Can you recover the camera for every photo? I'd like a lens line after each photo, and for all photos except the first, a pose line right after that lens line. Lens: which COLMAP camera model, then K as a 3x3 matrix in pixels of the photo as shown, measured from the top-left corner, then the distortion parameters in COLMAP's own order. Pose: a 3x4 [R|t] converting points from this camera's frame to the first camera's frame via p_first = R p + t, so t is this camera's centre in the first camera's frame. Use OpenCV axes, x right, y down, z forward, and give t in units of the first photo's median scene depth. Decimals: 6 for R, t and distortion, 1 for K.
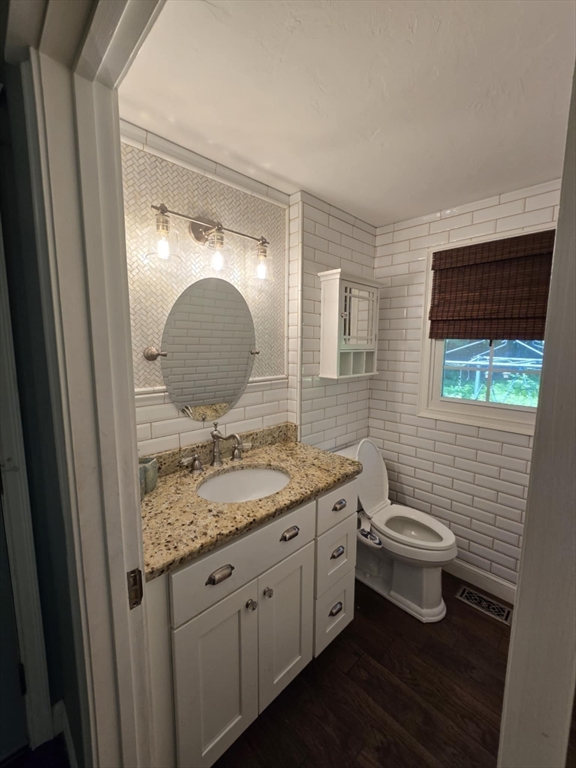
lens RADIAL K [[313.0, 0, 289.2], [0, 313.0, 385.2], [0, 0, 1]] dist [-0.002829, -0.000131]
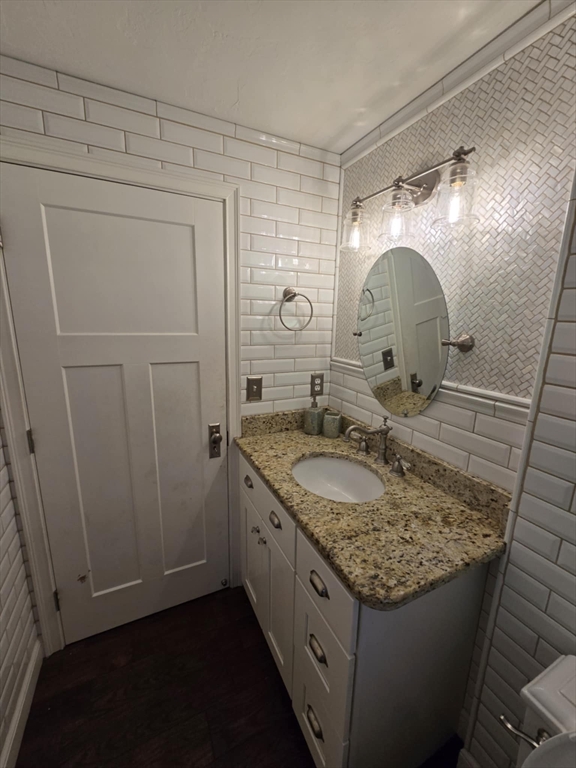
lens RADIAL K [[313.0, 0, 288.9], [0, 313.0, 382.0], [0, 0, 1]] dist [-0.002829, -0.000131]
pose [[-0.312302, 0.185766, -0.931643, 0.706299], [-0.145512, 0.959767, 0.240152, -0.157457], [0.938773, 0.210565, -0.272706, 1.037379]]
